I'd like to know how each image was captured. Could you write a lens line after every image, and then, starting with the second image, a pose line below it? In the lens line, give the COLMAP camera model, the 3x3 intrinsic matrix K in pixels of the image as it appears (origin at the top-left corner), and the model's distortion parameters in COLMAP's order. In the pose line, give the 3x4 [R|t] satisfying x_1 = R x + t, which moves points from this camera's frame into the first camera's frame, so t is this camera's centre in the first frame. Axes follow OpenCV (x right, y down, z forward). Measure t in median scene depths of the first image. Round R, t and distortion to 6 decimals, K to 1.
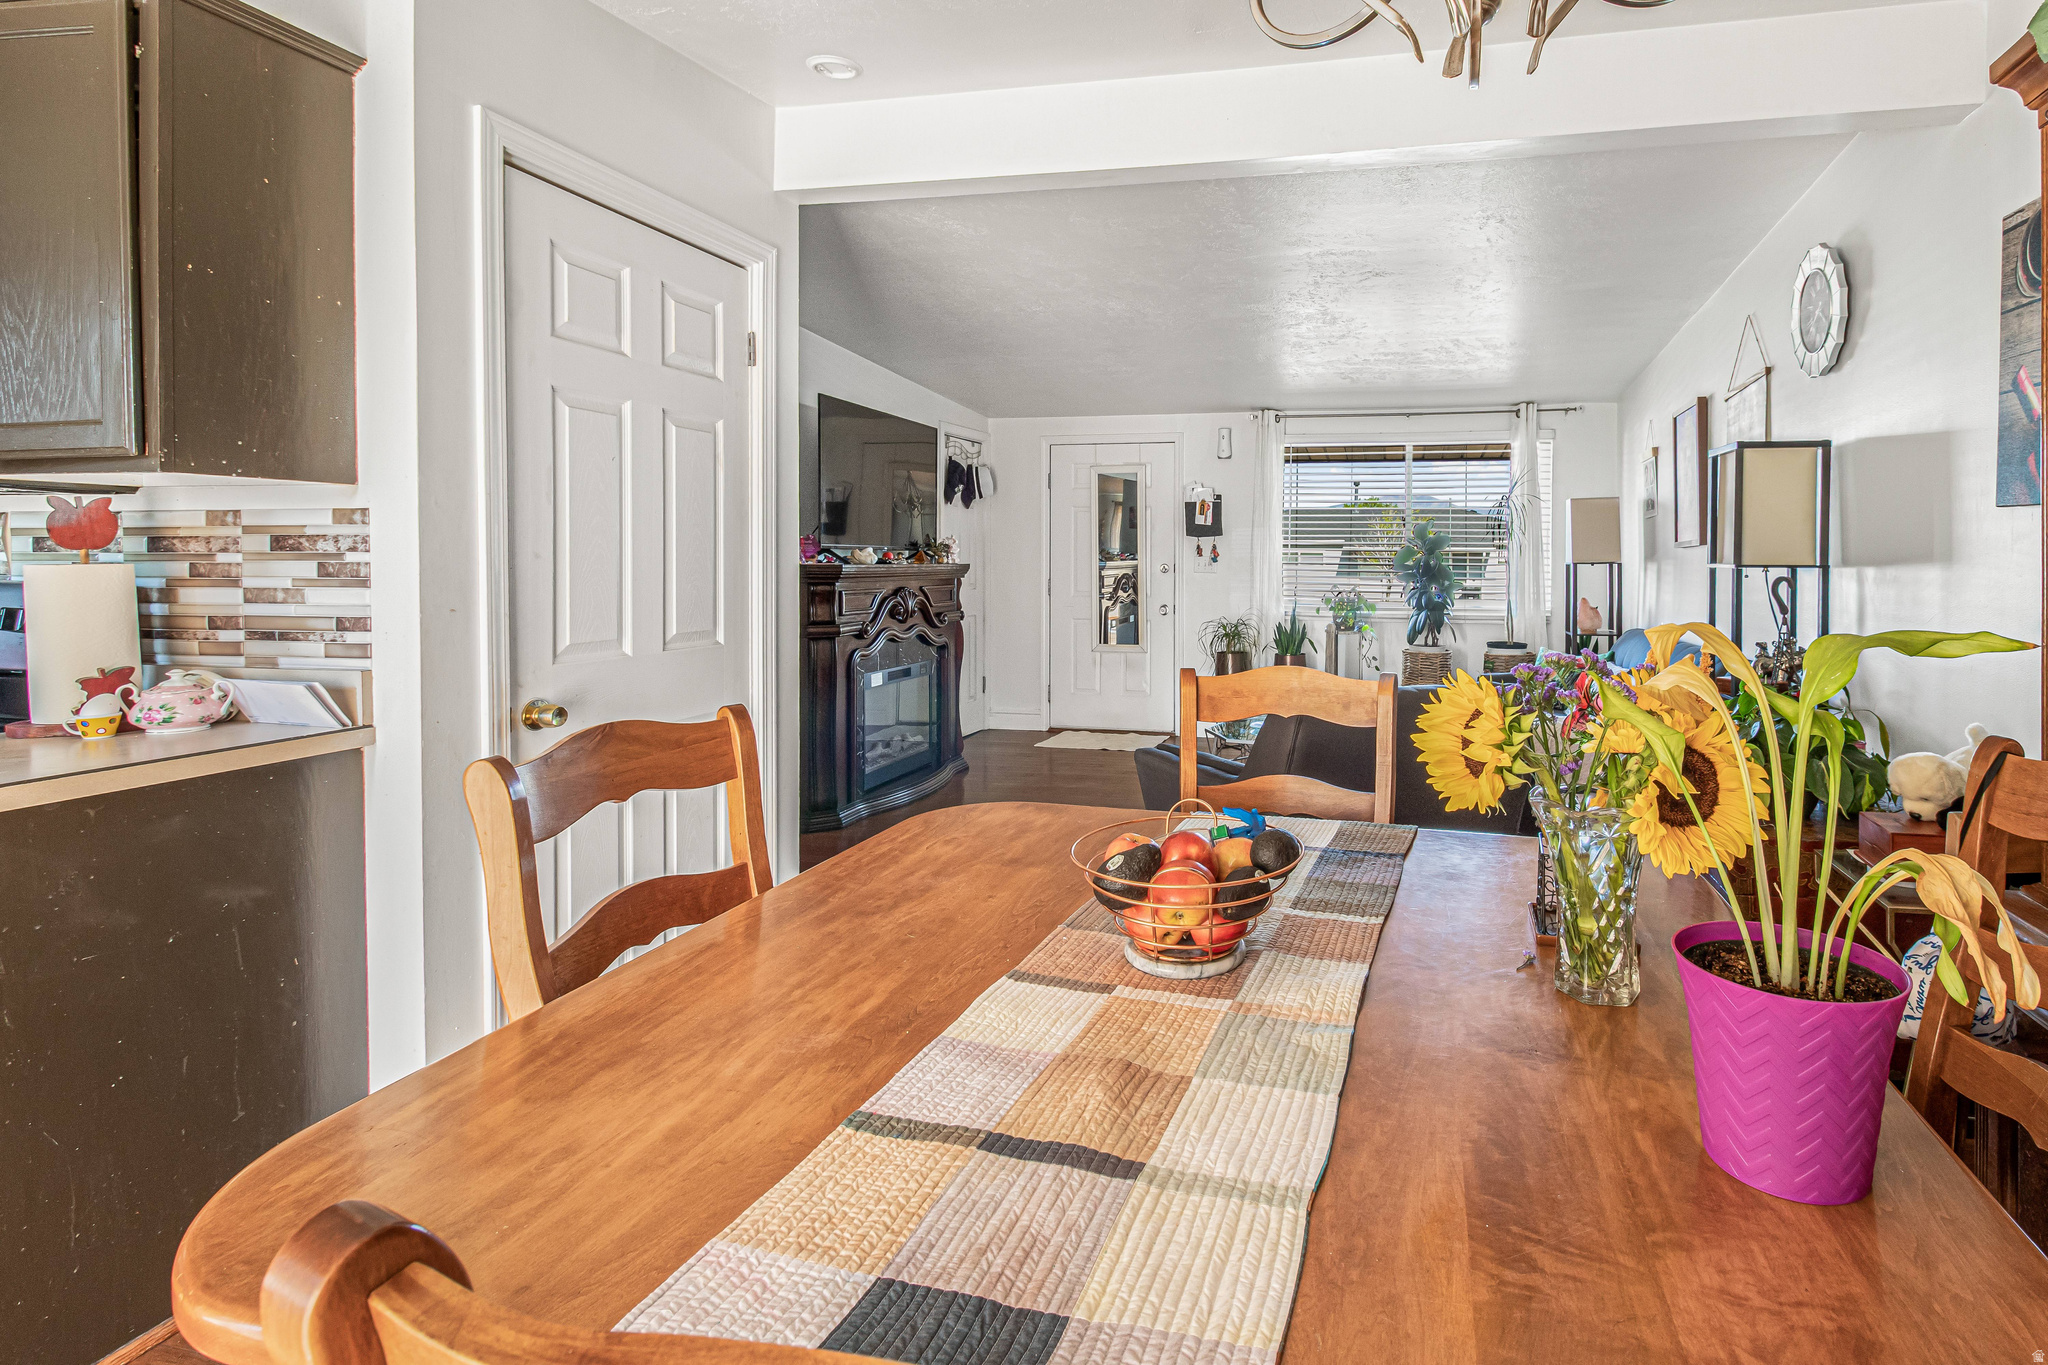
lens RADIAL K [[996.3, 0, 1189.8], [0, 996.3, 586.7], [0, 0, 1]] dist [0.006229, -0.008280]
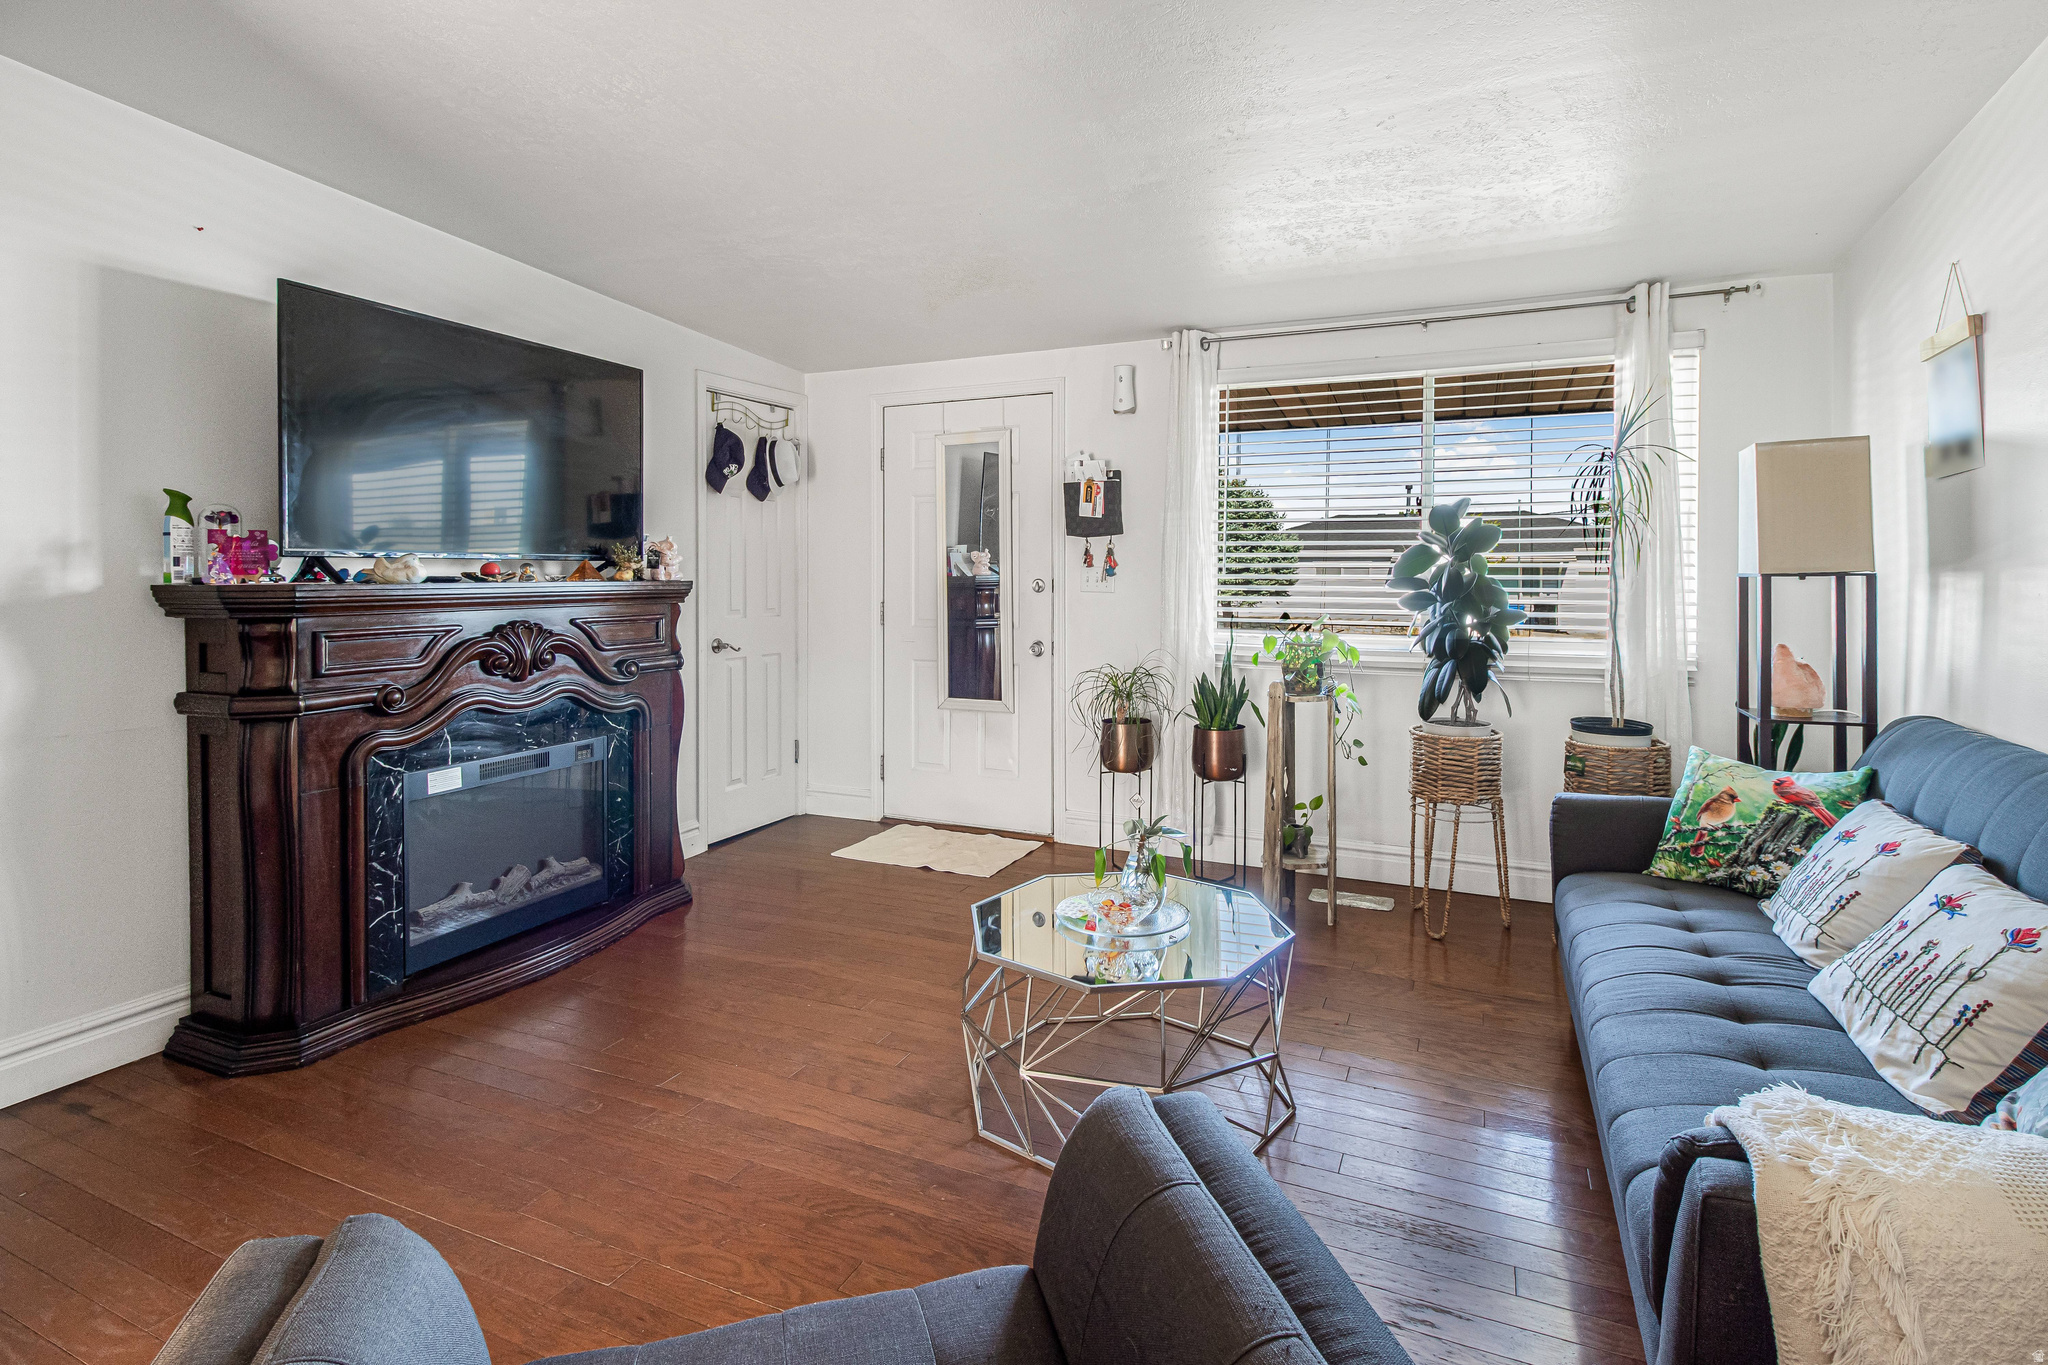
lens RADIAL K [[996.3, 0, 1043.4], [0, 996.3, 600.5], [0, 0, 1]] dist [0.006229, -0.008280]
pose [[0.981832, -0.000982, -0.189747, 0.257628], [0.001115, 0.999999, 0.000596, -0.022606], [0.189747, -0.000797, 0.981833, 0.893153]]
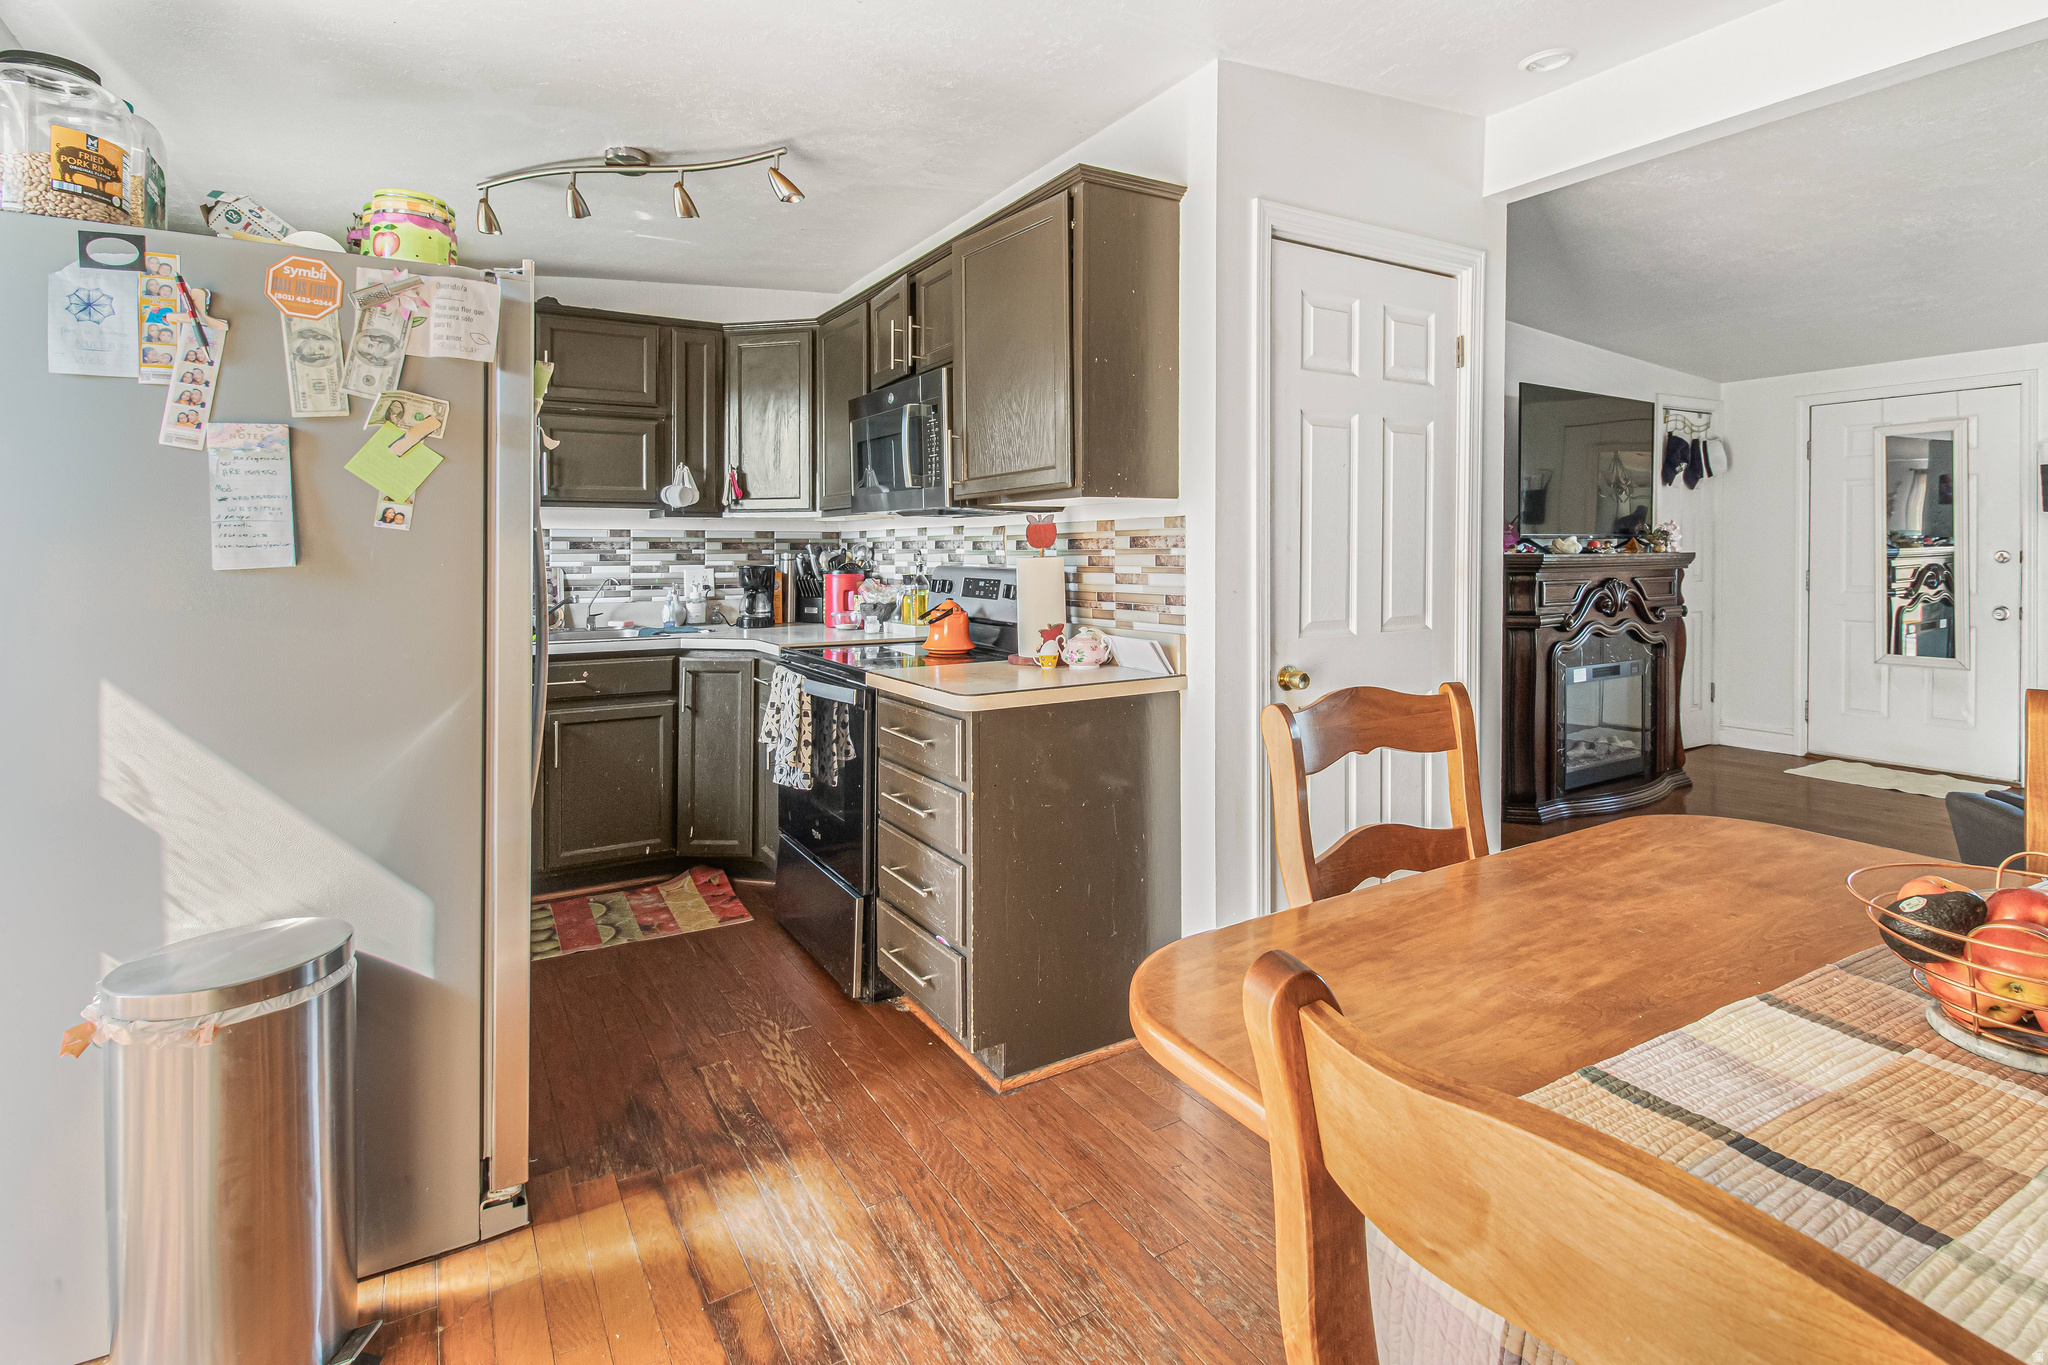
lens RADIAL K [[996.3, 0, 1028.9], [0, 996.3, 568.9], [0, 0, 1]] dist [0.006229, -0.008280]
pose [[0.695675, 0.003938, -0.718345, 0.004632], [-0.009708, 0.999945, -0.003920, 0.001299], [0.718291, 0.009701, 0.695676, -0.069053]]
